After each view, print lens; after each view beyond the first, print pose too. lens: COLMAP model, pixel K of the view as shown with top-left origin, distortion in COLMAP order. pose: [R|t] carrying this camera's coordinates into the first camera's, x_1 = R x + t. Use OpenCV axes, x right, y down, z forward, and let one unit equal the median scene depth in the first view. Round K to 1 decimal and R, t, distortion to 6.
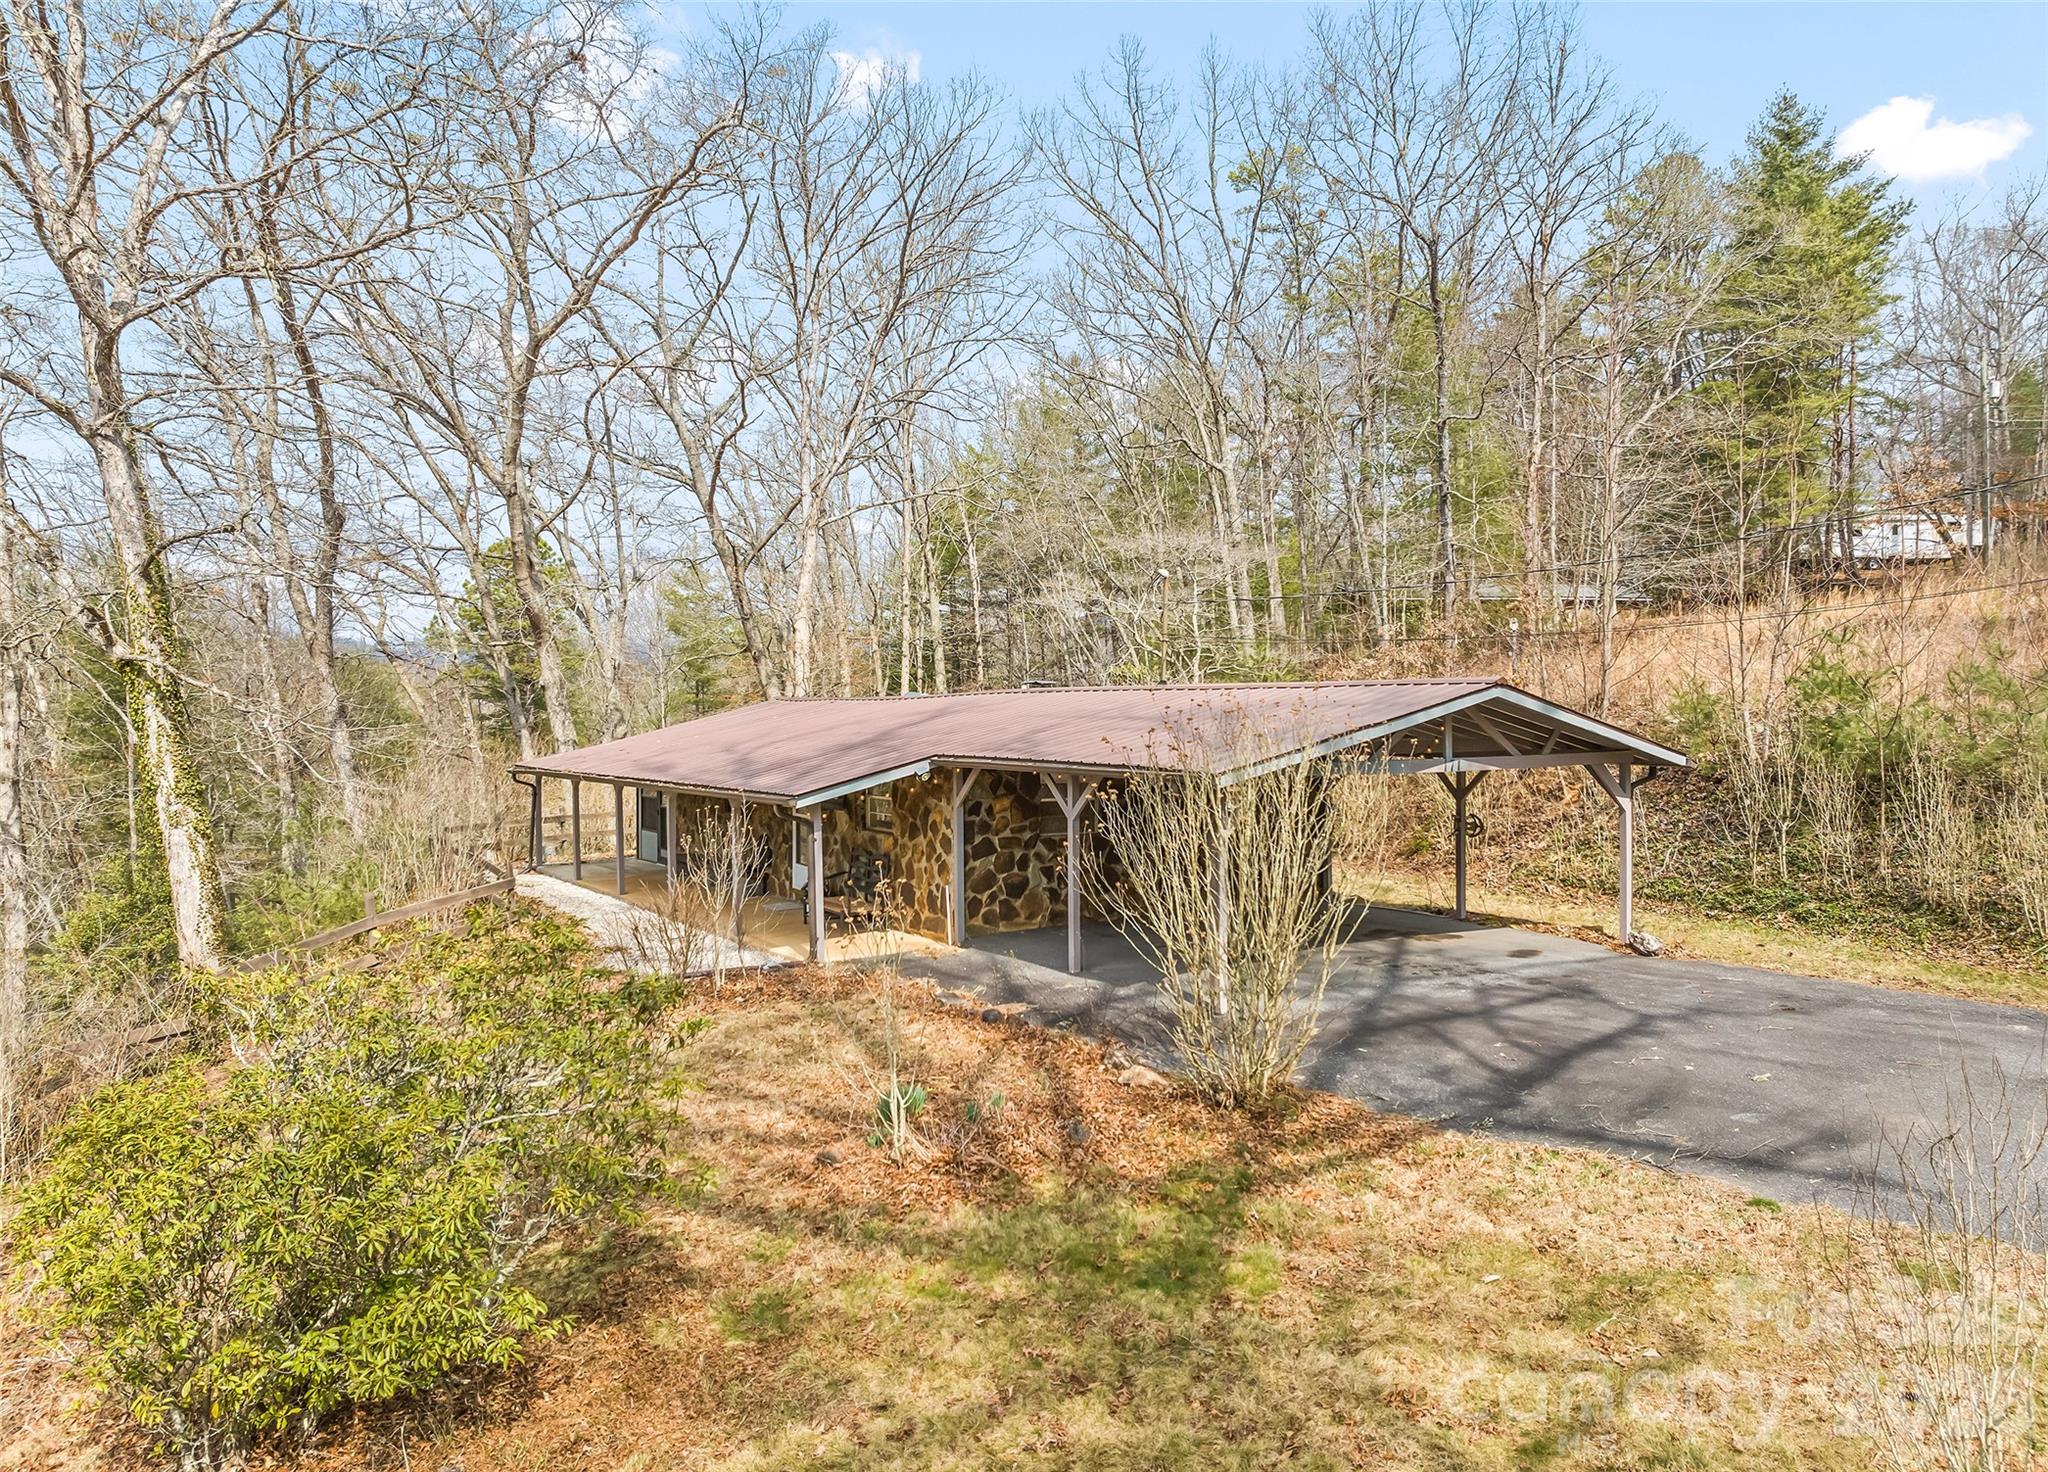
lens RADIAL K [[1450.9, 0, 1034.8], [0, 1450.9, 725.8], [0, 0, 1]] dist [-0.022497, -0.019671]
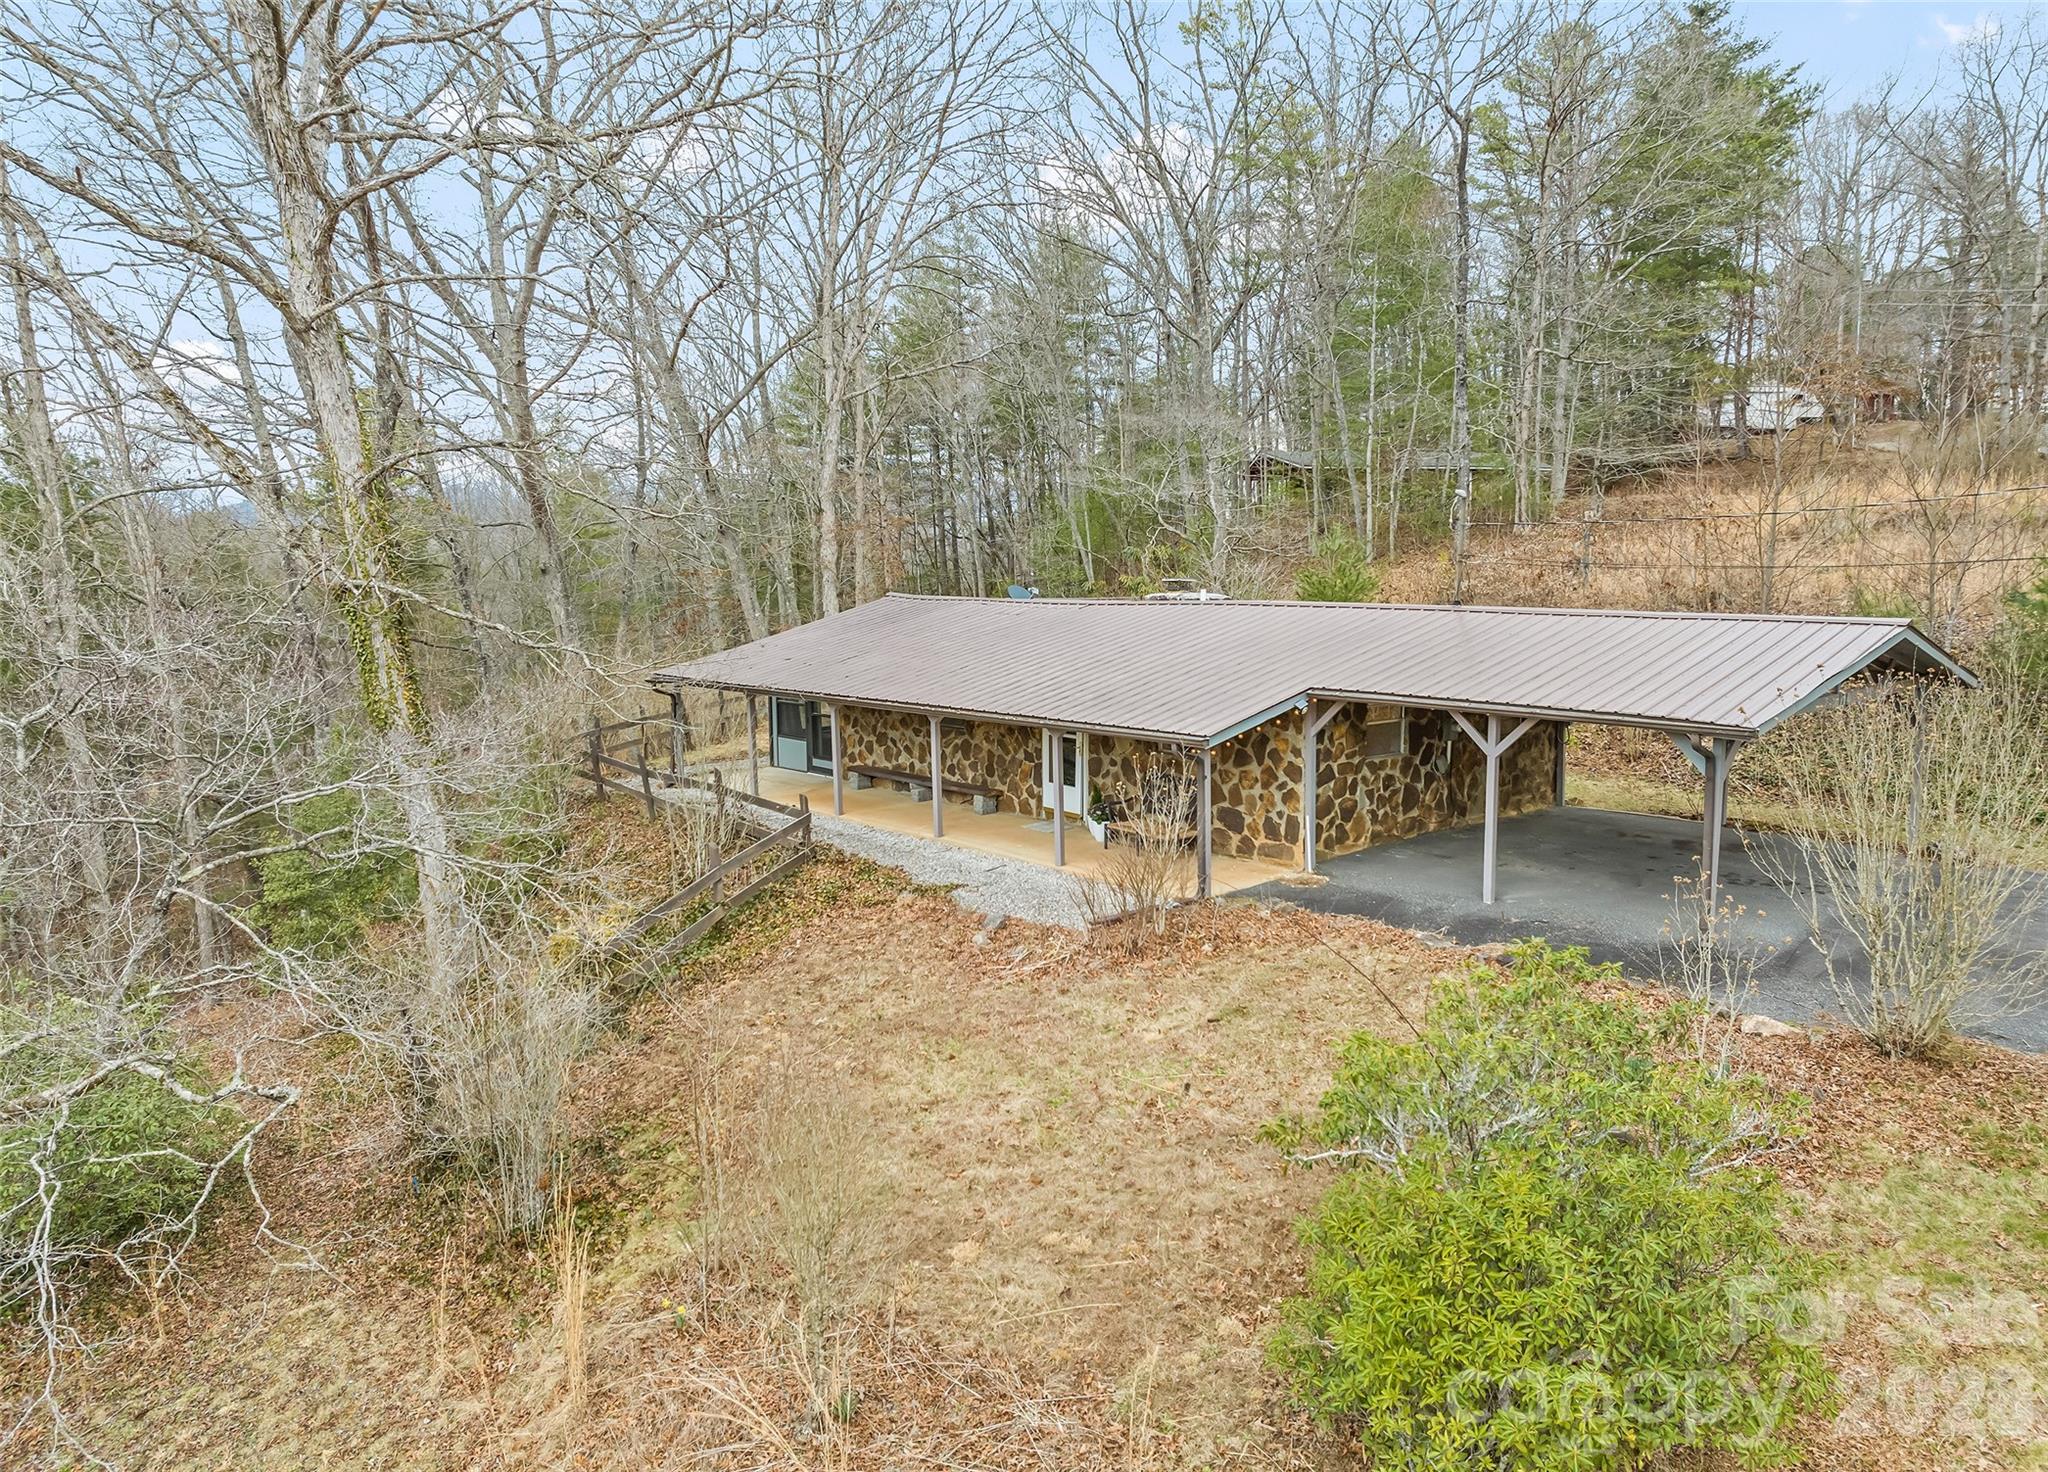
lens RADIAL K [[1450.9, 0, 1025.9], [0, 1450.9, 748.2], [0, 0, 1]] dist [-0.022497, -0.019671]
pose [[0.987907, -0.024547, 0.153090, -0.385955], [0.005993, 0.992695, 0.120501, -0.055308], [-0.154929, -0.118126, 0.980838, 0.047333]]
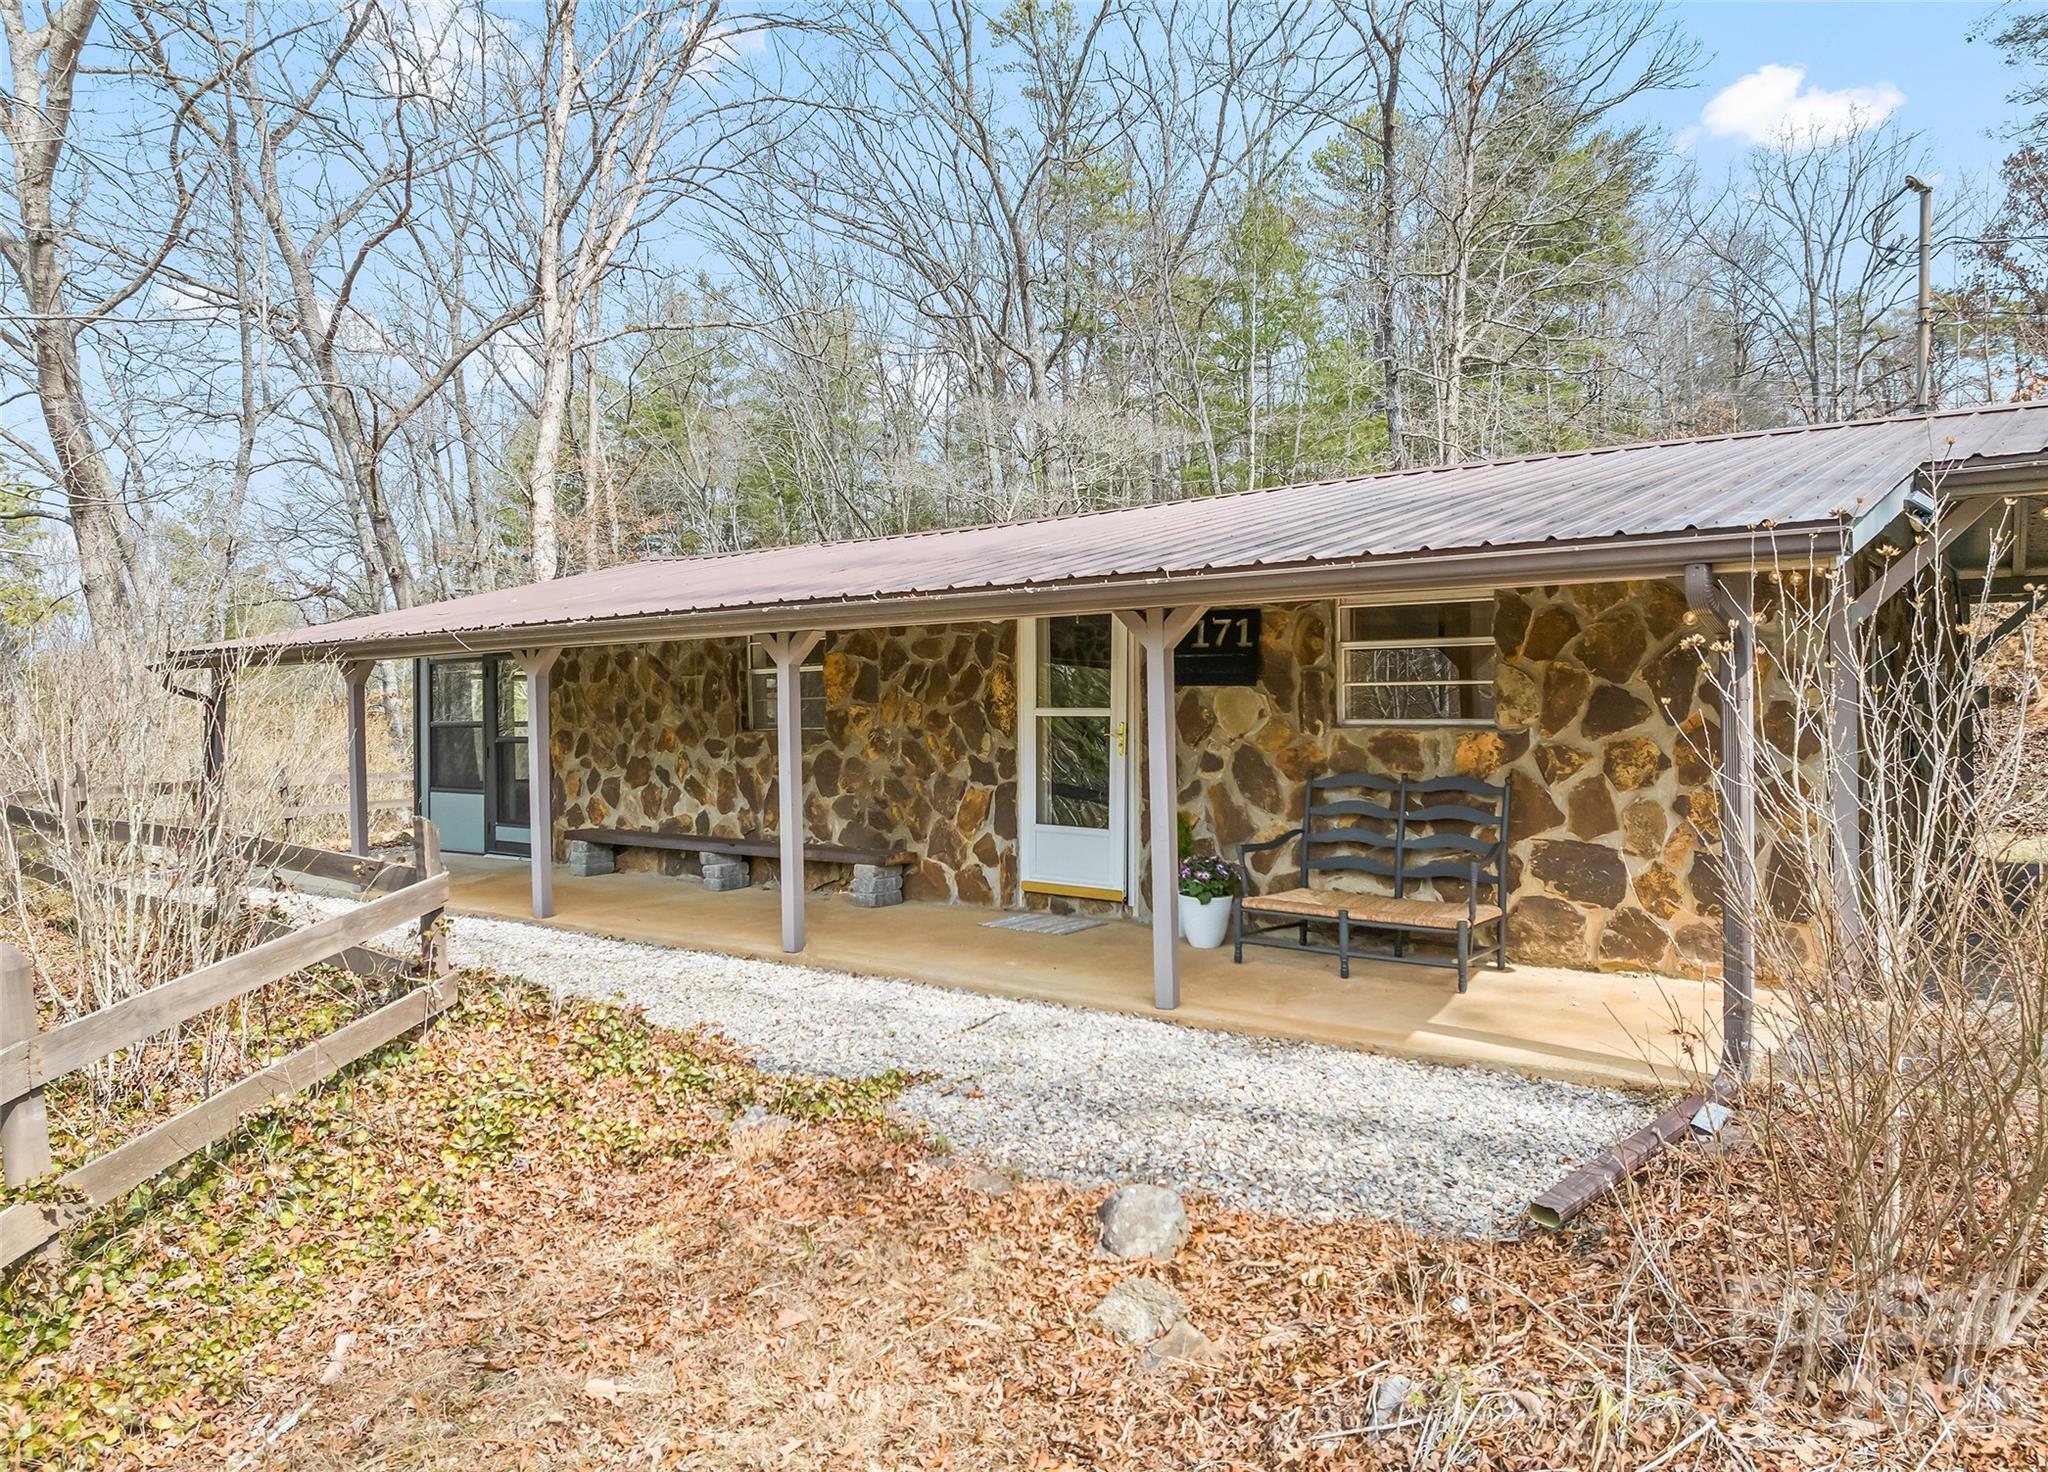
lens RADIAL K [[1450.9, 0, 1023.7], [0, 1450.9, 722.5], [0, 0, 1]] dist [-0.022497, -0.019671]
pose [[0.944010, -0.003133, 0.329901, -0.364335], [0.006490, 0.999938, -0.009075, 0.079515], [-0.329852, 0.010708, 0.943972, 0.691732]]
